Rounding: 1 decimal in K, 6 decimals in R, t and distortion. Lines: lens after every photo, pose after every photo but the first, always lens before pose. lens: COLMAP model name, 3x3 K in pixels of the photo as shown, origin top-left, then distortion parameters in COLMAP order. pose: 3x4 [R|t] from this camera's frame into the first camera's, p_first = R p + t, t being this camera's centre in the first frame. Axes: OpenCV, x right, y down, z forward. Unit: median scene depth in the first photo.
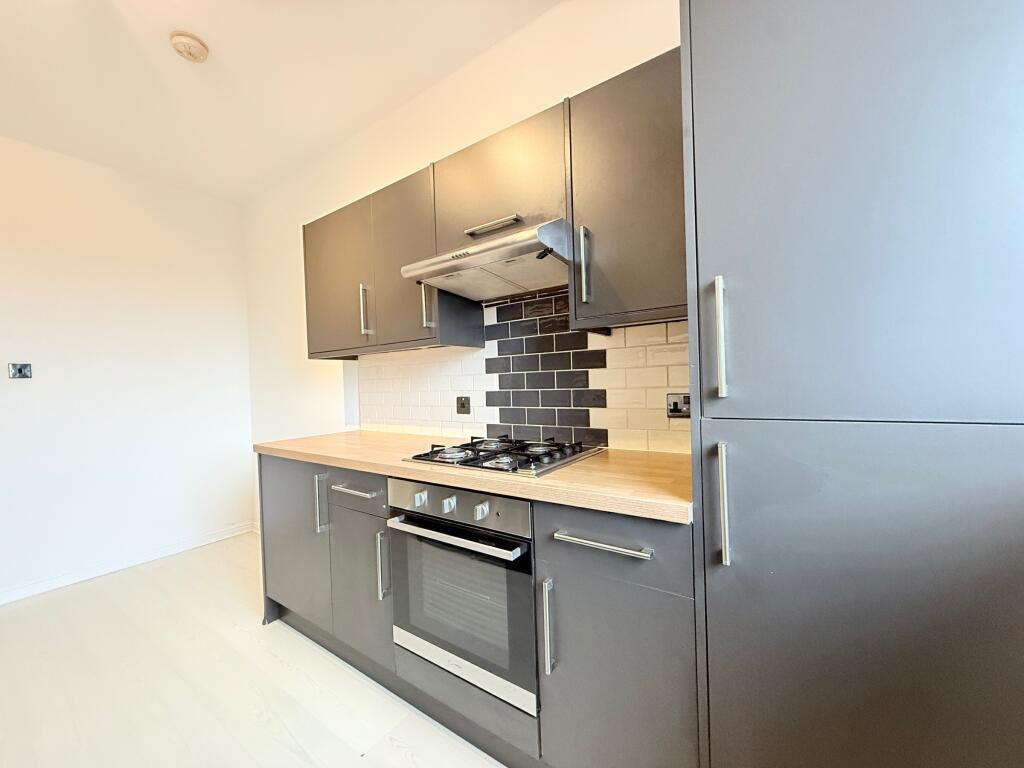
lens RADIAL K [[407.5, 0, 512.0], [0, 407.5, 384.0], [0, 0, 1]] dist [0.001057, 0.000308]
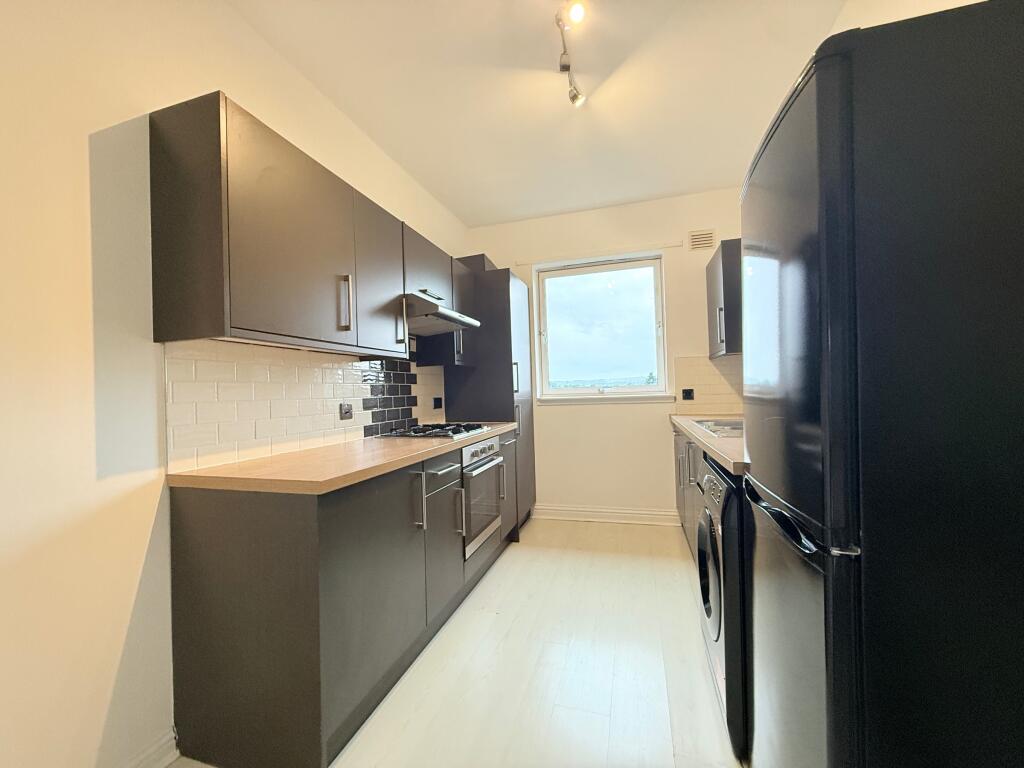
lens RADIAL K [[407.5, 0, 512.0], [0, 407.5, 384.0], [0, 0, 1]] dist [0.001057, 0.000308]
pose [[-0.318171, 0.053736, 0.946509, -1.530951], [0.042200, 0.998205, -0.042486, 0.052497], [-0.947094, 0.026425, -0.319868, 1.117116]]
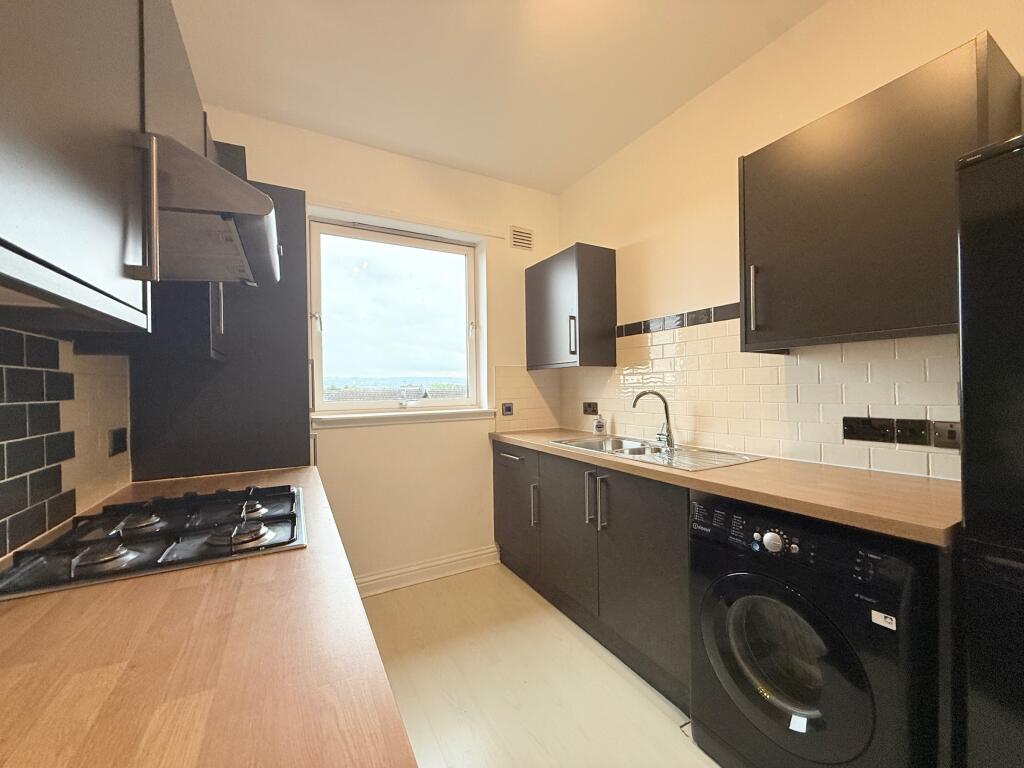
lens RADIAL K [[407.5, 0, 512.0], [0, 407.5, 384.0], [0, 0, 1]] dist [0.001057, 0.000308]
pose [[-0.897242, 0.043316, 0.439410, -0.701930], [0.040384, 0.999056, -0.016024, -0.023637], [-0.439689, 0.003368, -0.898144, 1.227822]]
